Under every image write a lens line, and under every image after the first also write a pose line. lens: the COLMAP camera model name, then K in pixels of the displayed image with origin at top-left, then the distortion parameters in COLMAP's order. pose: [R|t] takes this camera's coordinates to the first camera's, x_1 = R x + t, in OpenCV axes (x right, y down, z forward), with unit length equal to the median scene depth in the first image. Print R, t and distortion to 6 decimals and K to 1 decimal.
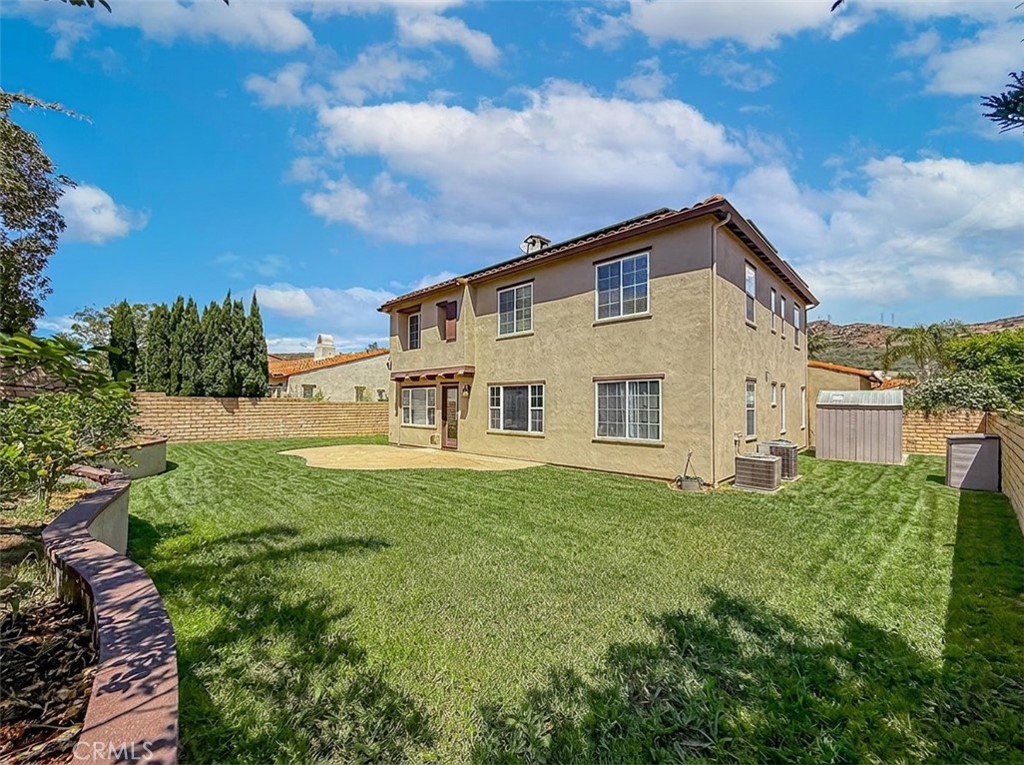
lens RADIAL K [[417.6, 0, 508.5], [0, 417.6, 405.3], [0, 0, 1]] dist [0.001813, 0.000211]
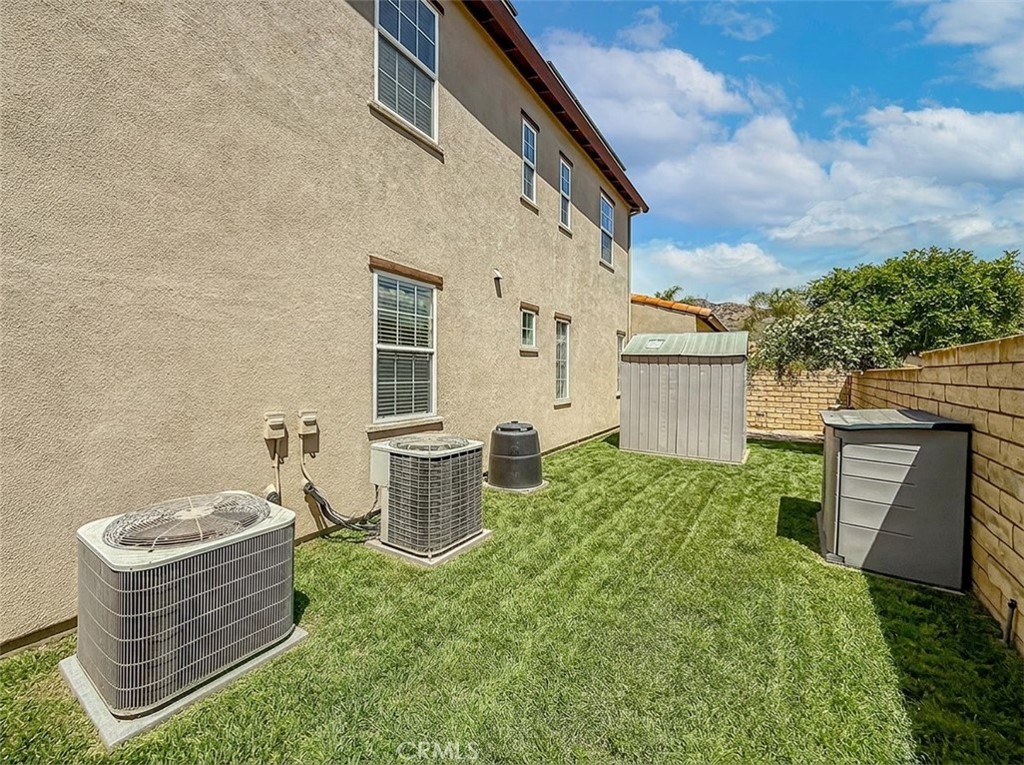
lens RADIAL K [[411.8, 0, 512.0], [0, 411.8, 382.5], [0, 0, 1]] dist [-0.001527, -0.000267]
pose [[0.976287, 0.003786, 0.216446, 0.495042], [-0.009805, 0.999594, 0.026742, 0.023446], [-0.216257, -0.028231, 0.975928, 0.507339]]
